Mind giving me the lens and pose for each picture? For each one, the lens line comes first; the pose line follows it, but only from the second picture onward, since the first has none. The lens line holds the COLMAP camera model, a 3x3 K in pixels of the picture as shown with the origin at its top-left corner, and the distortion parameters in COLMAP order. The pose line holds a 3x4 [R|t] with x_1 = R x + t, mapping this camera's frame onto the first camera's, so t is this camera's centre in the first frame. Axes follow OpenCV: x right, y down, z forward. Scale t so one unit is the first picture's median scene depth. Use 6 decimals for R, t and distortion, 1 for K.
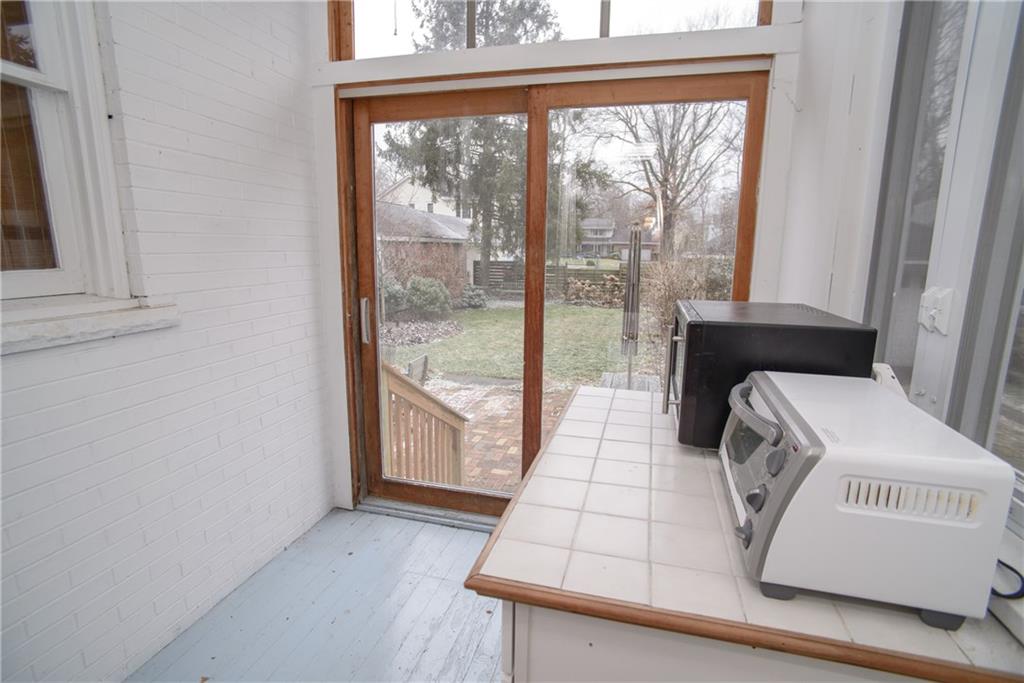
lens RADIAL K [[493.6, 0, 512.0], [0, 493.6, 341.5], [0, 0, 1]] dist [-0.065591, 0.030197]
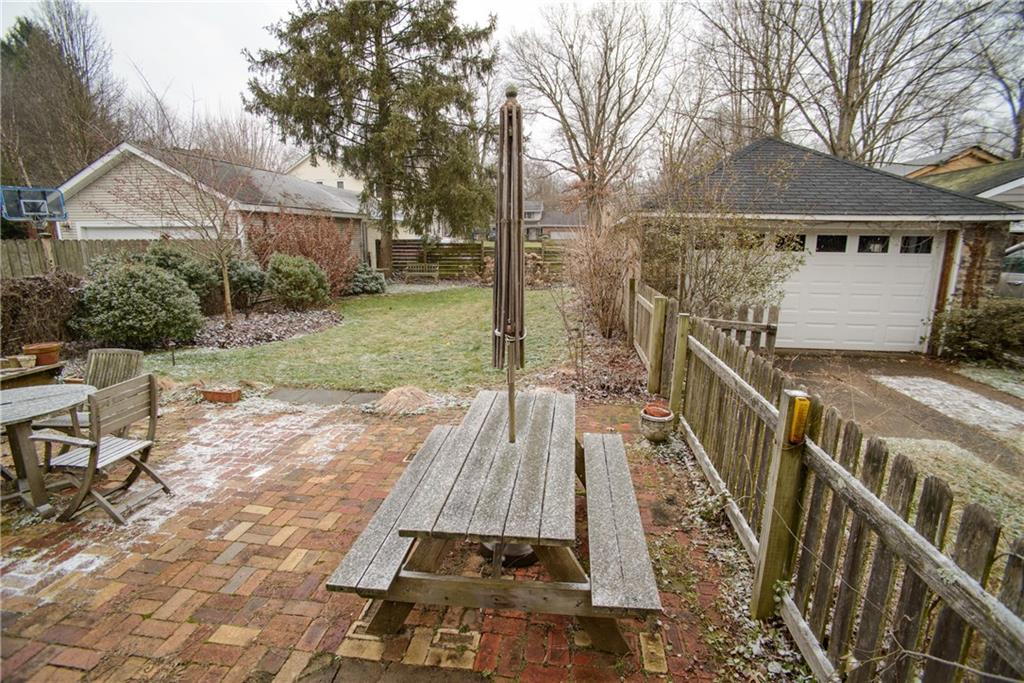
lens RADIAL K [[493.6, 0, 512.0], [0, 493.6, 341.5], [0, 0, 1]] dist [-0.065591, 0.030197]
pose [[0.990801, -0.035245, 0.130655, 0.044088], [0.031751, 0.999083, 0.028732, -0.003085], [-0.131548, -0.024319, 0.991011, 0.125254]]
